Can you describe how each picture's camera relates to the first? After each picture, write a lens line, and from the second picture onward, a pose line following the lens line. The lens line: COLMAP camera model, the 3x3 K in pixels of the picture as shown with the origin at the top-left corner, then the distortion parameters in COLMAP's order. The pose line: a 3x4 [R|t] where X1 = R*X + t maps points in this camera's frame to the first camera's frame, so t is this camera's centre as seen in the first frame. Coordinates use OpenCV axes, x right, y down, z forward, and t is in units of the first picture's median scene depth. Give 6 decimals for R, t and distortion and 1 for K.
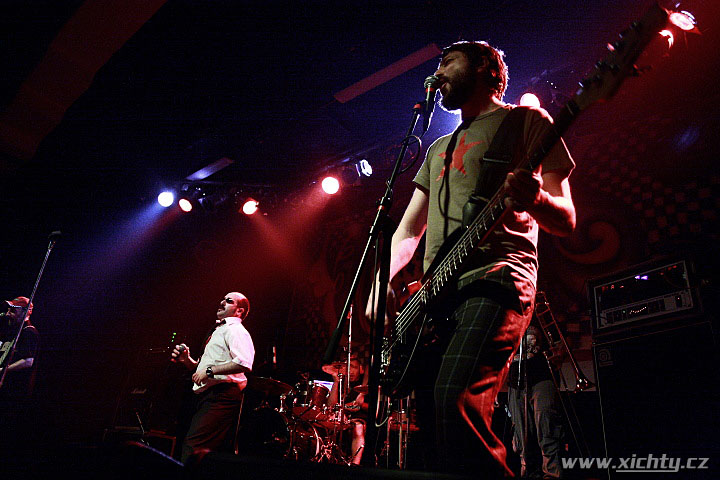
lens RADIAL K [[556.1, 0, 360.1], [0, 556.1, 241.3], [0, 0, 1]] dist [-0.085752, 0.073755]
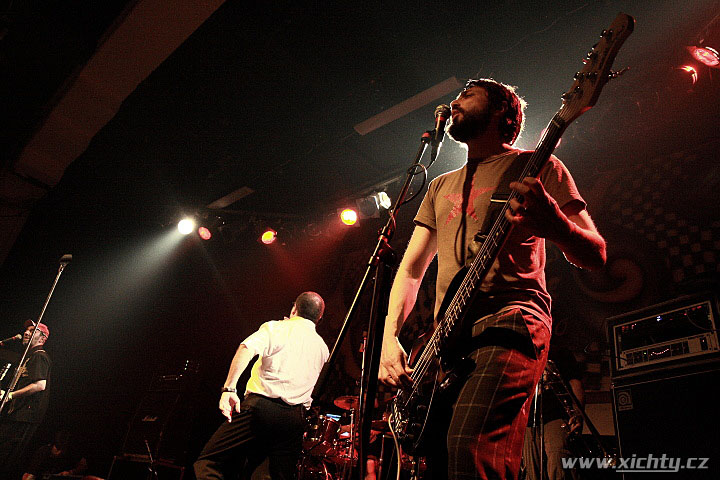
lens RADIAL K [[556.1, 0, 360.3], [0, 556.1, 241.6], [0, 0, 1]] dist [-0.085752, 0.073755]
pose [[0.998919, 0.022821, -0.040499, 0.011754], [-0.025123, 0.998043, -0.057258, 0.000873], [0.039113, 0.058213, 0.997538, 0.011079]]
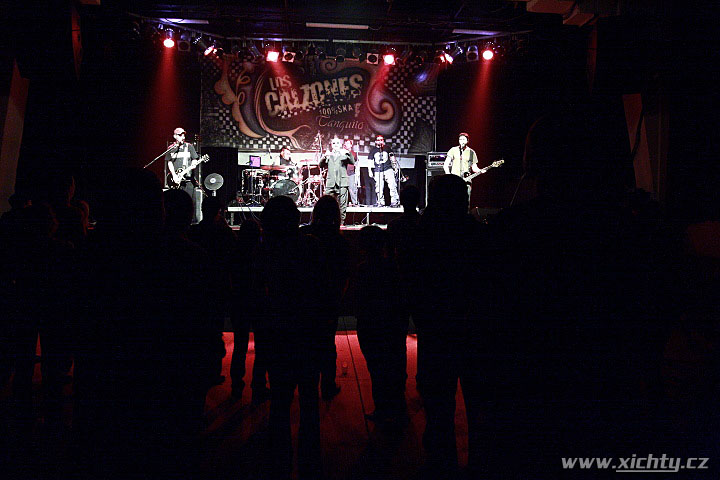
lens RADIAL K [[556.1, 0, 361.1], [0, 556.1, 240.1], [0, 0, 1]] dist [-0.085752, 0.073755]
pose [[0.669930, -0.126906, 0.731497, -1.753684], [-0.264065, 0.880123, 0.394530, -0.499478], [-0.693875, -0.457470, 0.556109, -0.685914]]
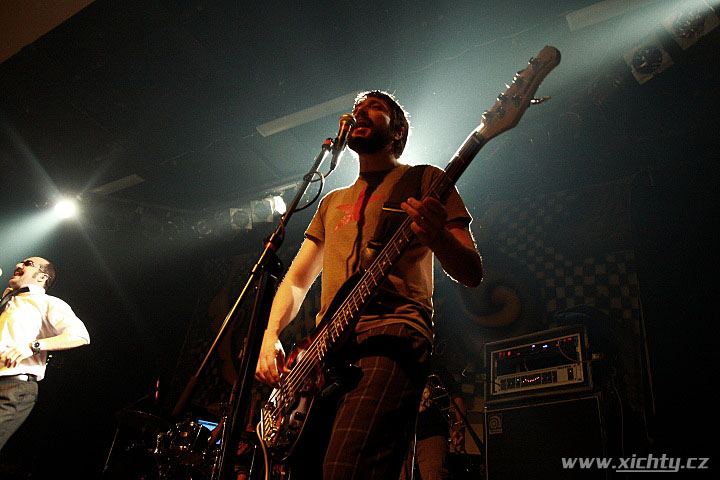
lens RADIAL K [[556.1, 0, 353.3], [0, 556.1, 244.0], [0, 0, 1]] dist [-0.085752, 0.073755]
pose [[0.982763, 0.120325, 0.140355, 0.011309], [-0.110238, 0.990873, -0.077582, -0.002893], [-0.148409, 0.060772, 0.987057, 0.025870]]
